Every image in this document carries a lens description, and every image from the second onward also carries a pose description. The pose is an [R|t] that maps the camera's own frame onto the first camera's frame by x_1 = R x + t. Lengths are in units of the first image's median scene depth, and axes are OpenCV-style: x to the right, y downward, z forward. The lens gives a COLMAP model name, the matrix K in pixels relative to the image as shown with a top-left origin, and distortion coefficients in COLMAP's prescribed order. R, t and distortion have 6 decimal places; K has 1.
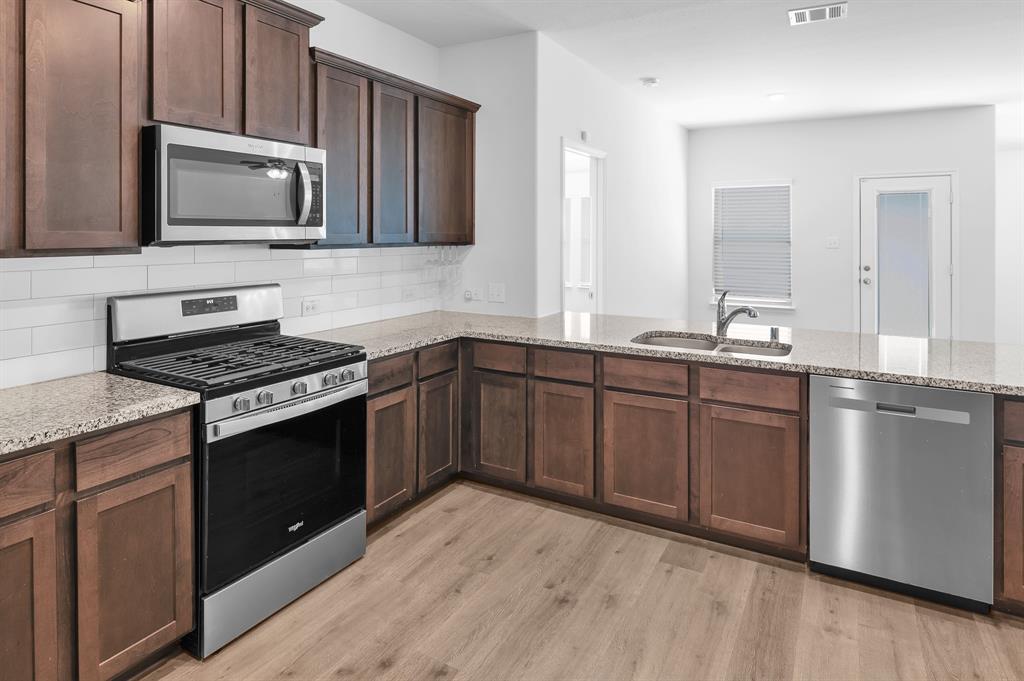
lens RADIAL K [[602.8, 0, 507.1], [0, 602.8, 229.9], [0, 0, 1]] dist [0.000794, -0.001146]
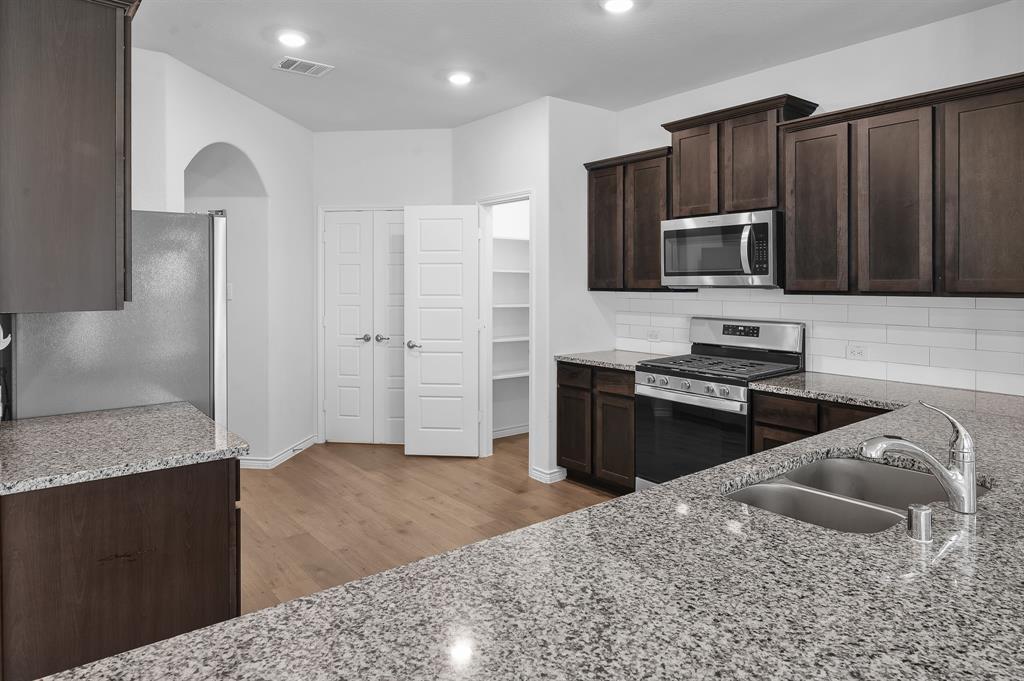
lens RADIAL K [[633.4, 0, 509.6], [0, 633.4, 276.3], [0, 0, 1]] dist [-0.000567, -0.000167]
pose [[-0.387510, -0.008601, -0.921825, 1.079773], [0.005553, 0.999917, -0.011664, 0.009081], [0.921849, -0.009639, -0.387430, 1.038511]]
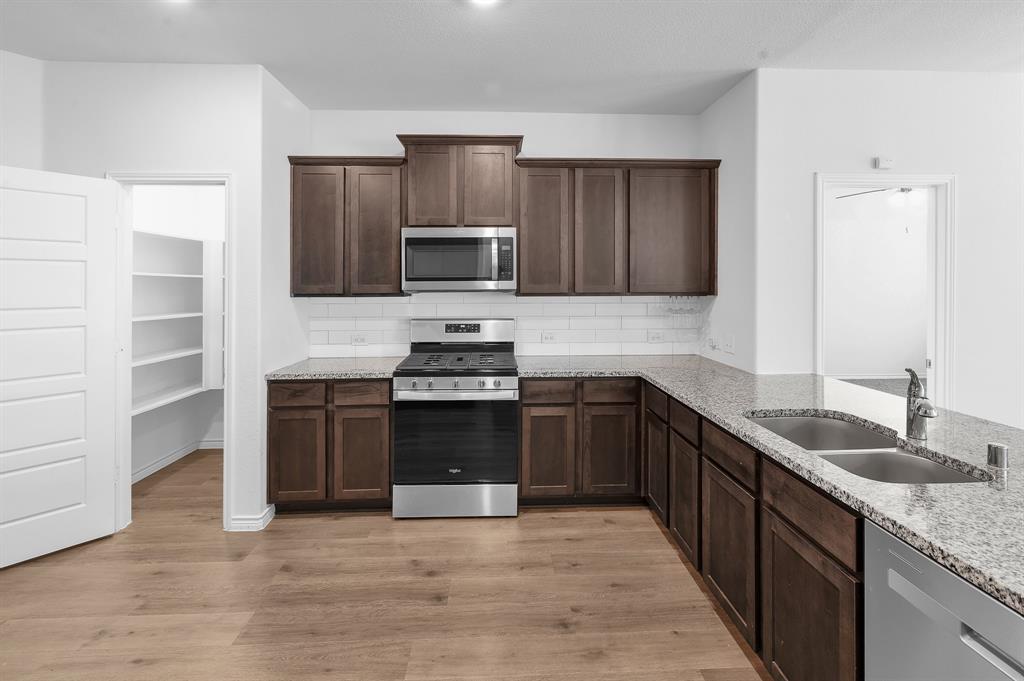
lens RADIAL K [[461.5, 0, 513.7], [0, 461.5, 281.5], [0, 0, 1]] dist [0.000490, -0.000170]
pose [[0.524602, -0.011048, -0.851276, 0.658557], [0.009064, 0.999932, -0.007391, 0.004785], [0.851300, -0.003838, 0.524666, 0.427494]]
